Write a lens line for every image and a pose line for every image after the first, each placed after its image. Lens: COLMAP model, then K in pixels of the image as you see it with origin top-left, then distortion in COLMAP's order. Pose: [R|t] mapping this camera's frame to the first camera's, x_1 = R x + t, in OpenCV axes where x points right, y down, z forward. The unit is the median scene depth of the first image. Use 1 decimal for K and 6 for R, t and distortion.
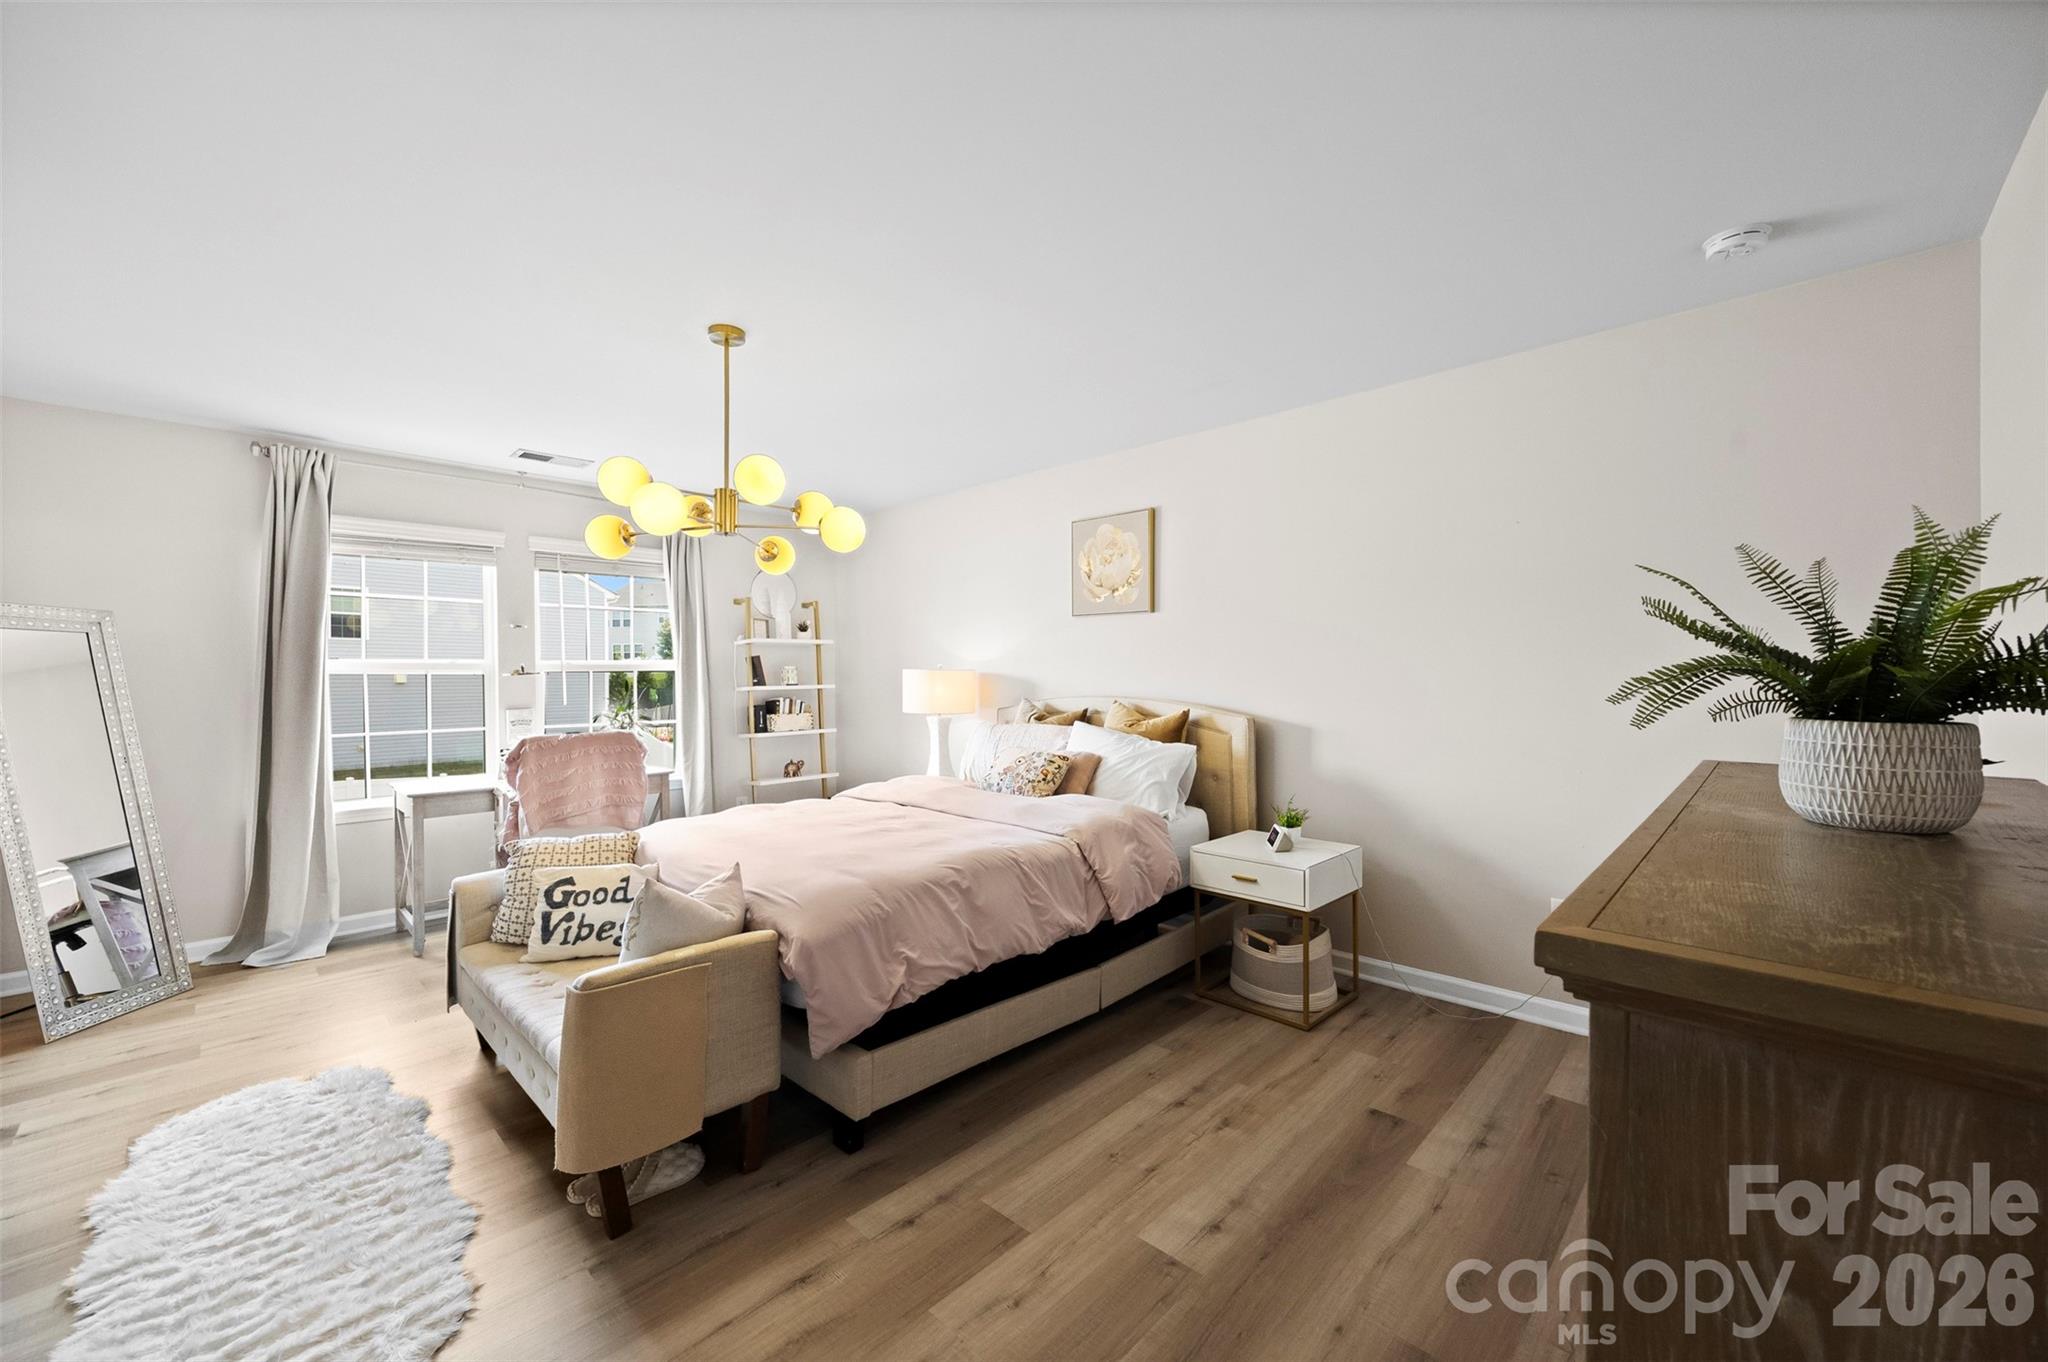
lens RADIAL K [[789.9, 0, 1038.0], [0, 789.9, 674.6], [0, 0, 1]] dist [-0.002195, -0.000919]
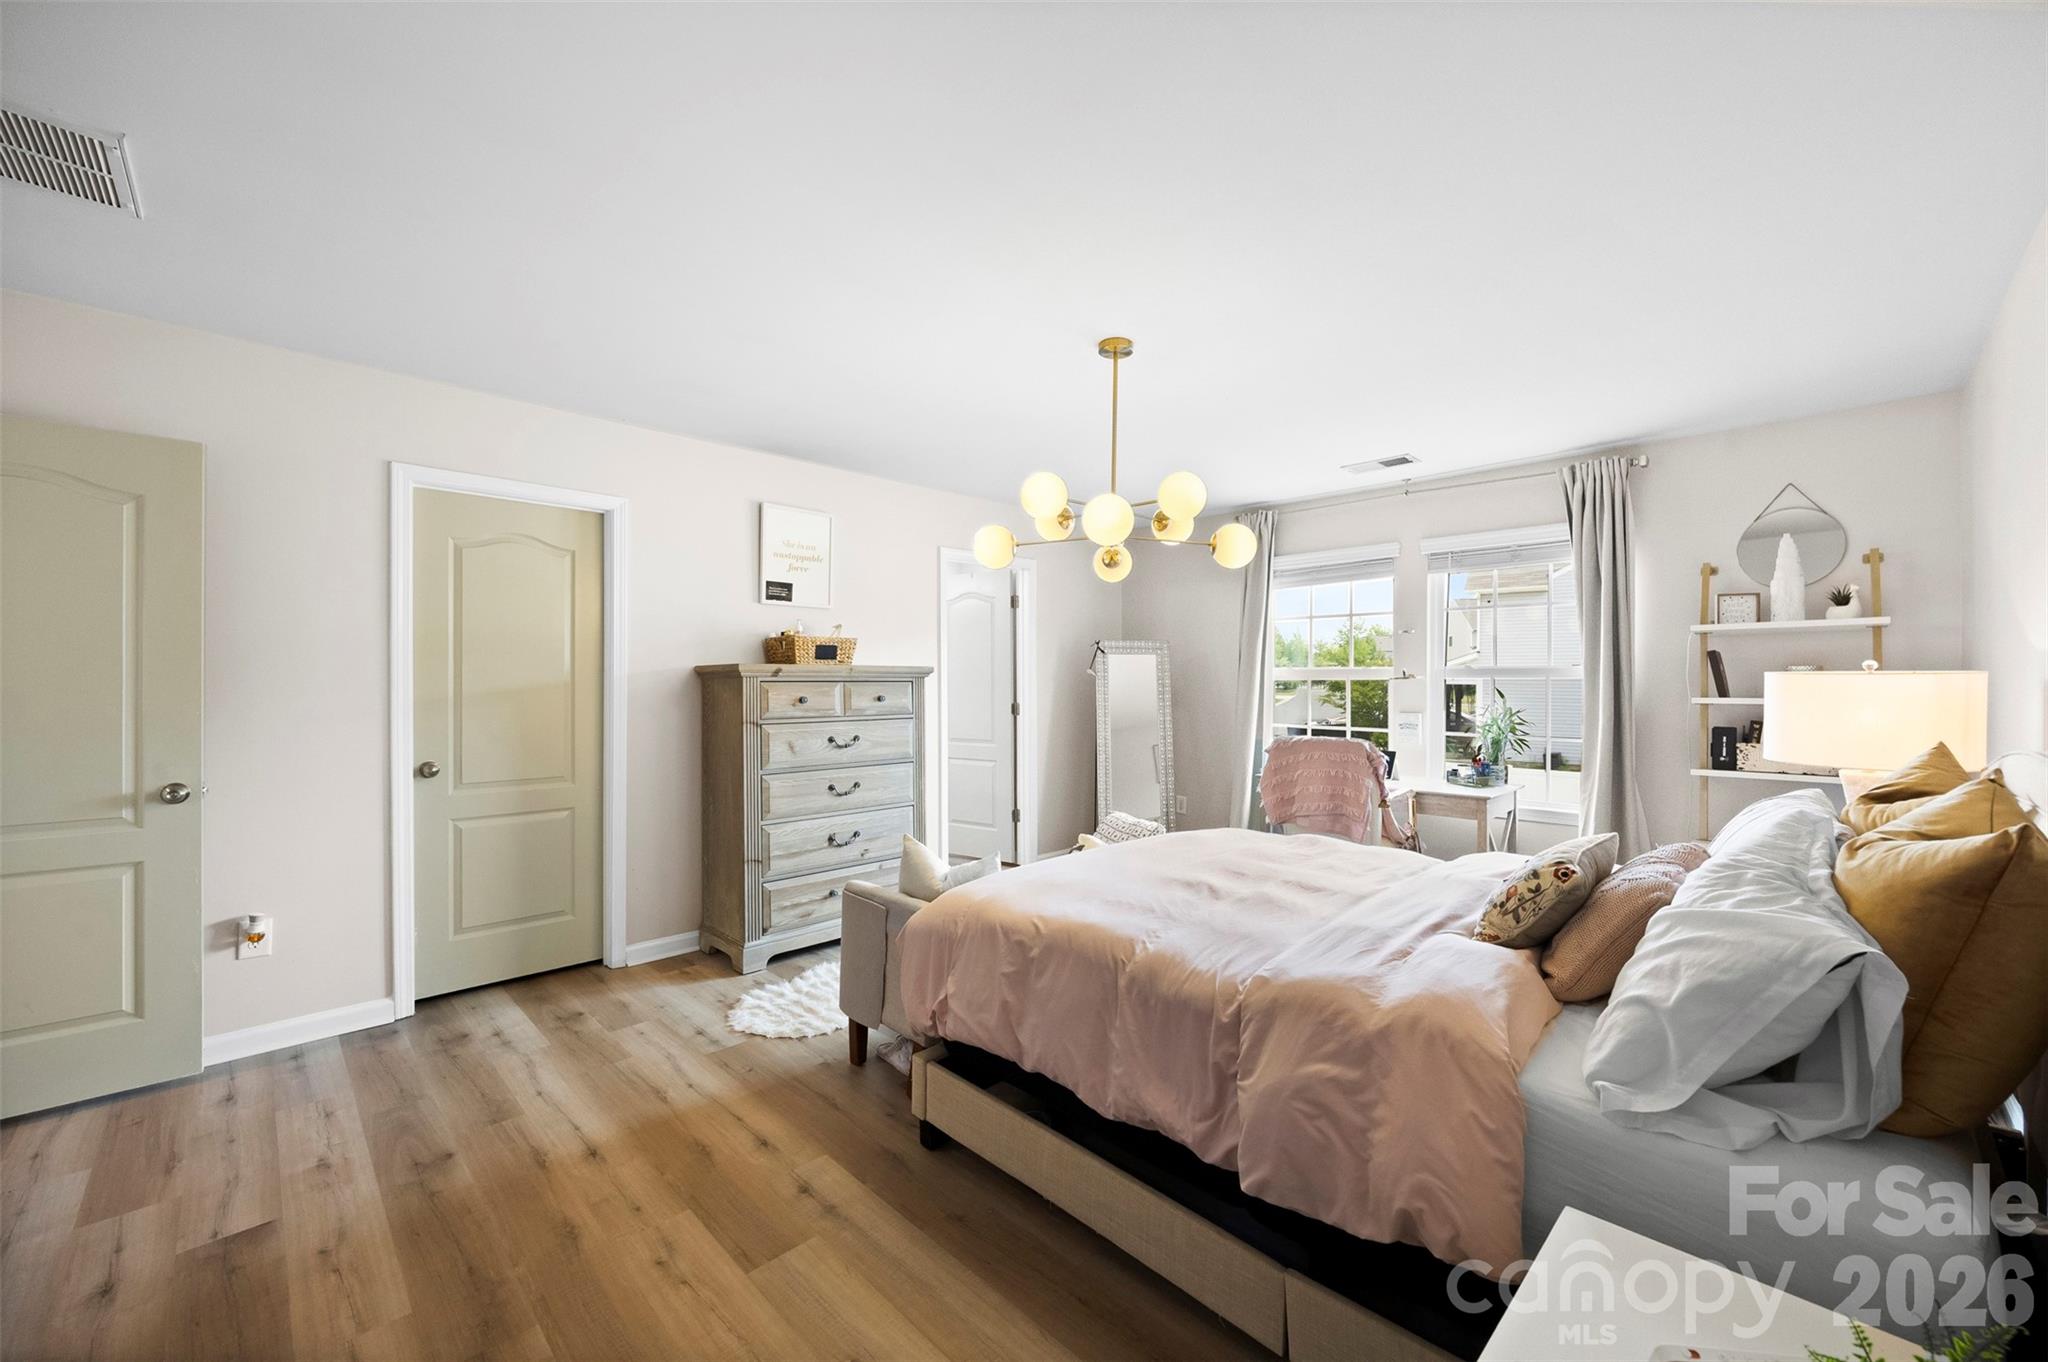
lens RADIAL K [[789.9, 0, 1038.1], [0, 789.9, 681.6], [0, 0, 1]] dist [-0.002195, -0.000919]
pose [[-0.019918, 0.008755, -0.999763, 0.595230], [0.001317, 0.999961, 0.008730, -0.010045], [0.999801, -0.001142, -0.019929, 0.878172]]
